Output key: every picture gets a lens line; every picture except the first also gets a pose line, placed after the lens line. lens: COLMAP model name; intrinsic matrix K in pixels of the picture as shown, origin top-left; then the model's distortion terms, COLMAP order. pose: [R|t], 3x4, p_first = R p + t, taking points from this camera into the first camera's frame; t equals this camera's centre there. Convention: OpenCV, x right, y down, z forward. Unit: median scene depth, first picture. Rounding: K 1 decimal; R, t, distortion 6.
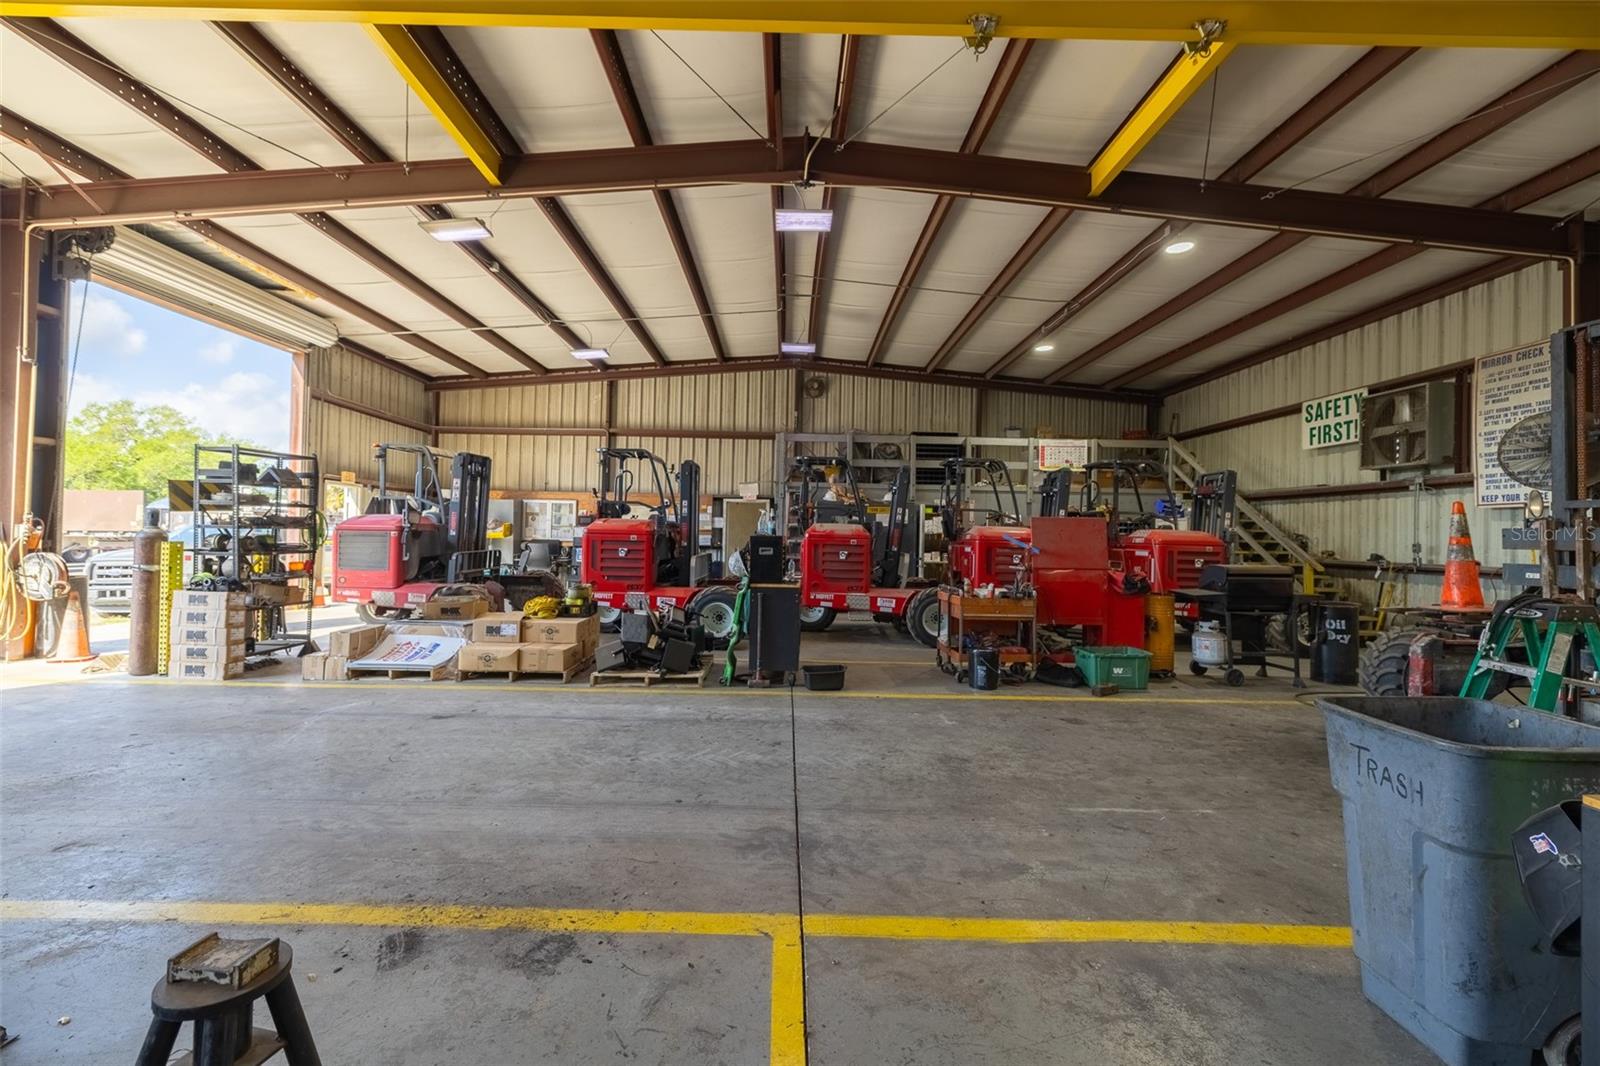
lens RADIAL K [[677.6, 0, 793.2], [0, 677.6, 527.6], [0, 0, 1]] dist [0.003609, 0.000027]
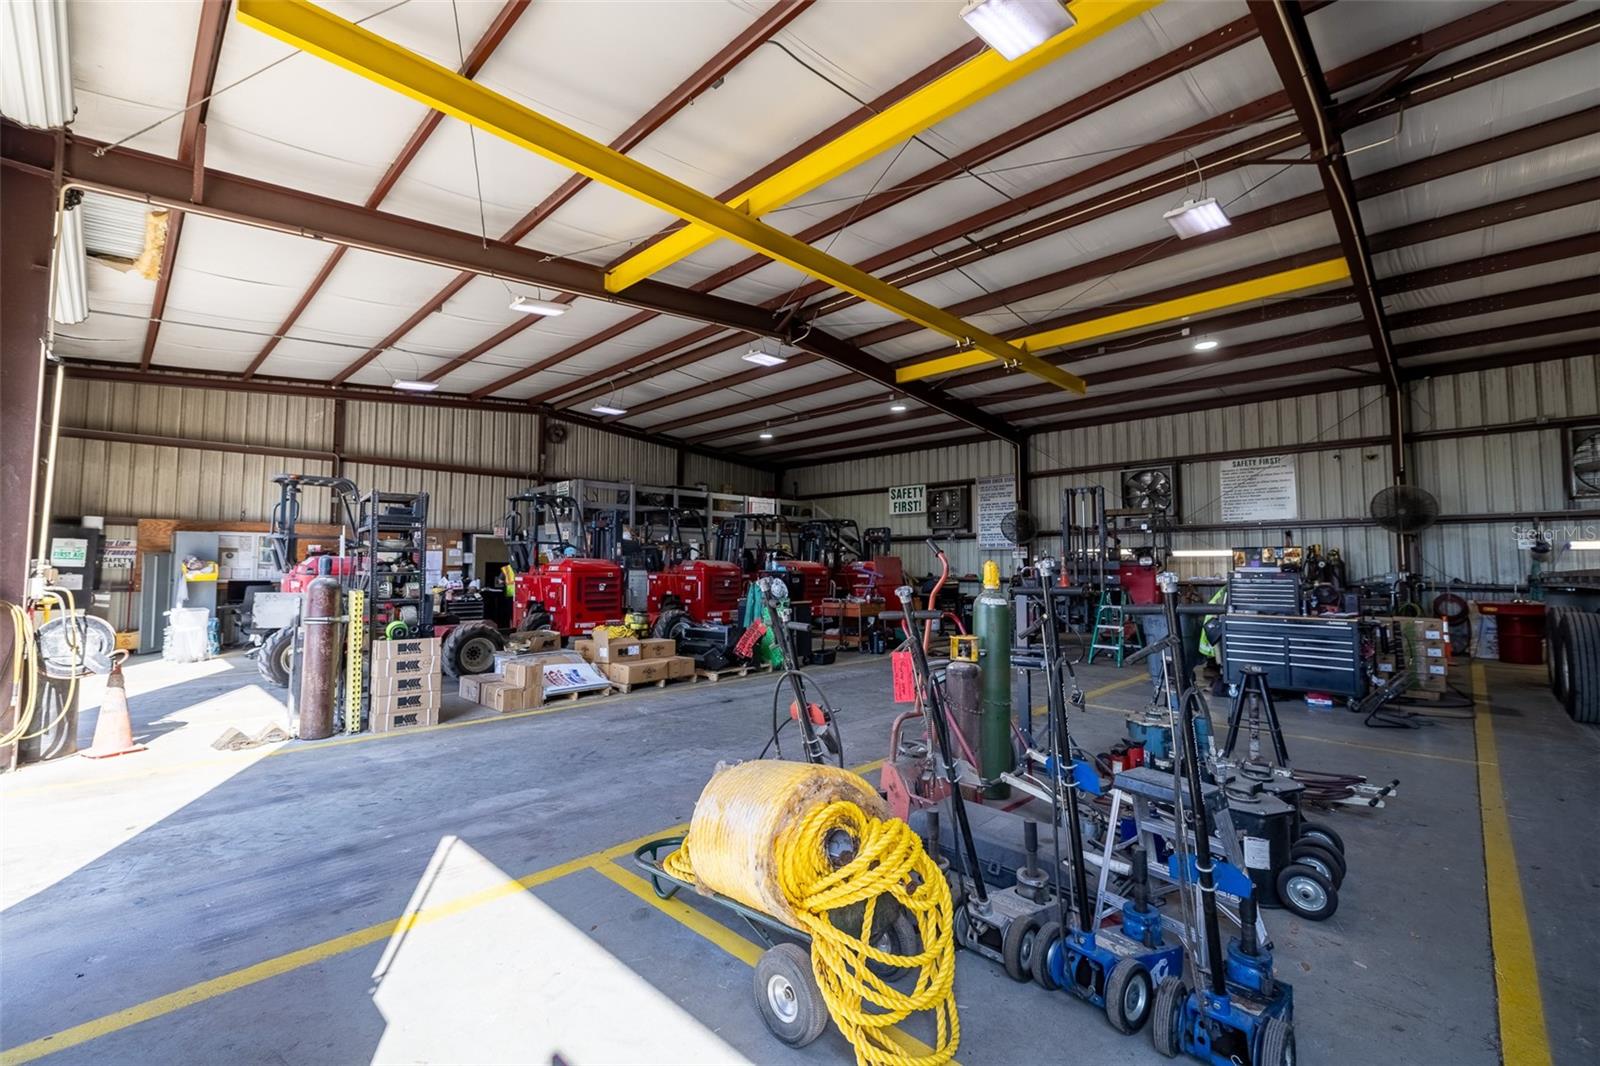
lens RADIAL K [[677.6, 0, 791.7], [0, 677.6, 523.3], [0, 0, 1]] dist [0.003609, 0.000027]
pose [[0.706682, 0.026110, 0.707049, -0.722169], [0.007191, 0.999002, -0.044079, -0.016897], [-0.707494, 0.036234, 0.705790, -0.063561]]
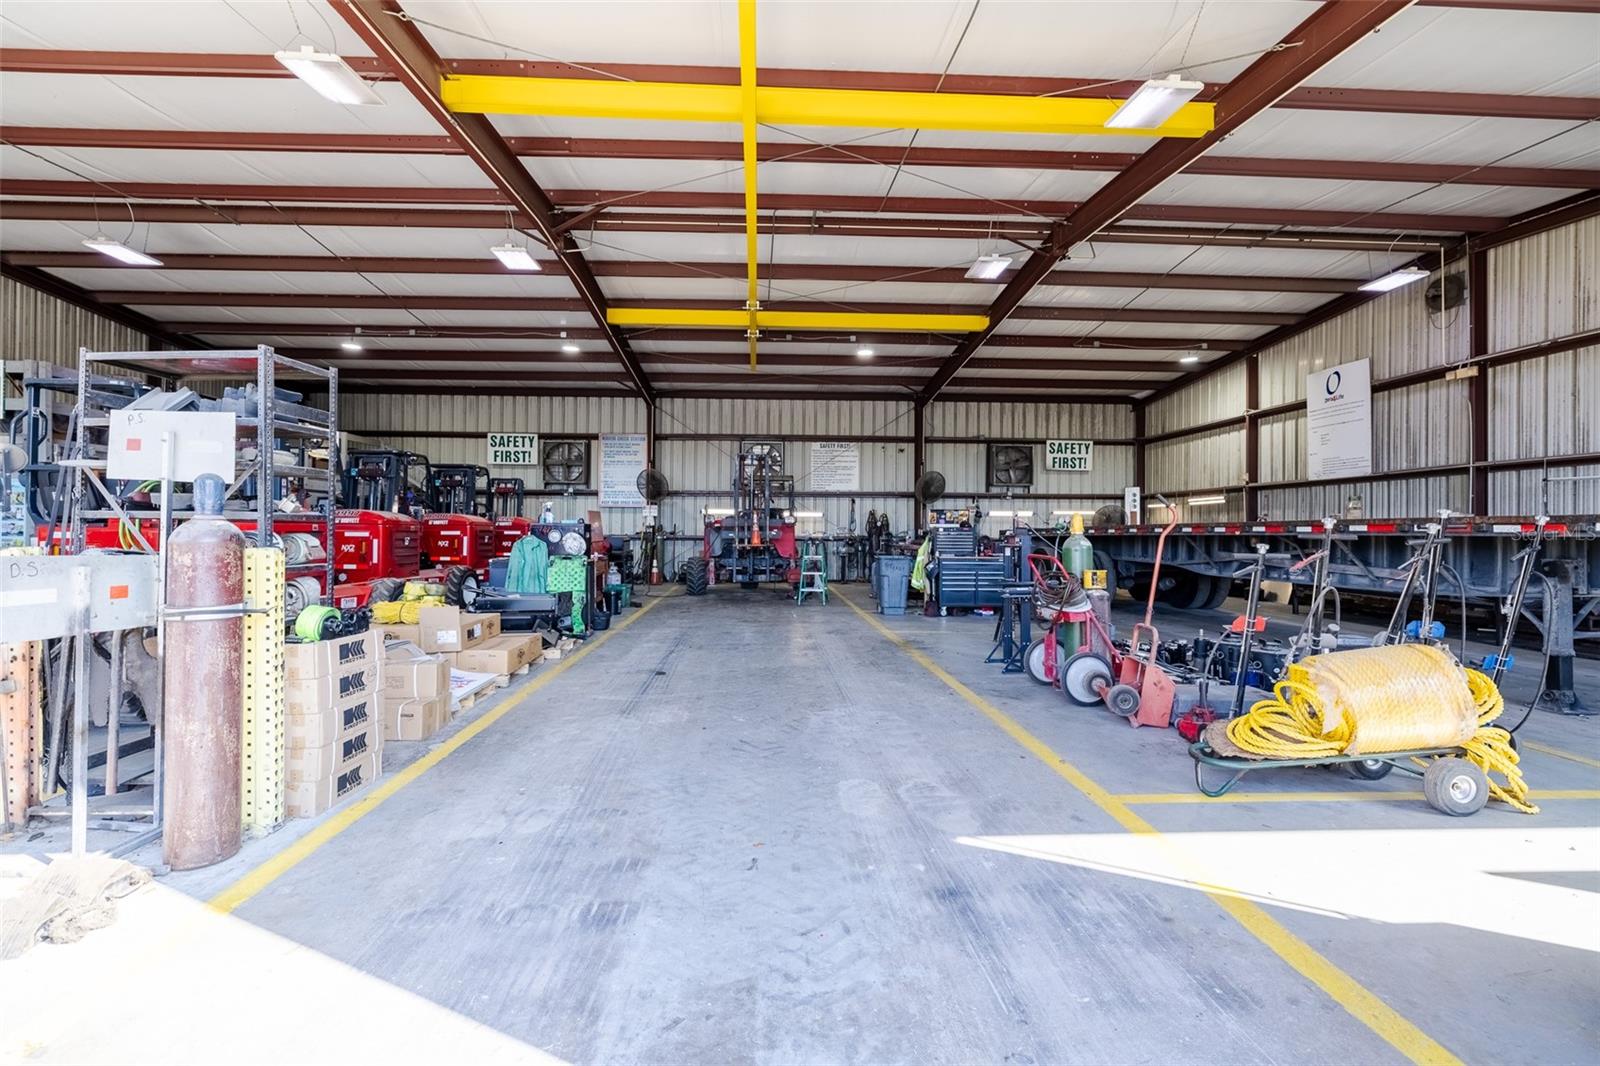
lens RADIAL K [[677.6, 0, 783.7], [0, 677.6, 525.1], [0, 0, 1]] dist [0.003609, 0.000027]
pose [[-0.041414, -0.012038, 0.999070, -0.876862], [-0.015257, 0.999818, 0.011415, -0.003307], [-0.999026, -0.014770, -0.041590, 0.422876]]
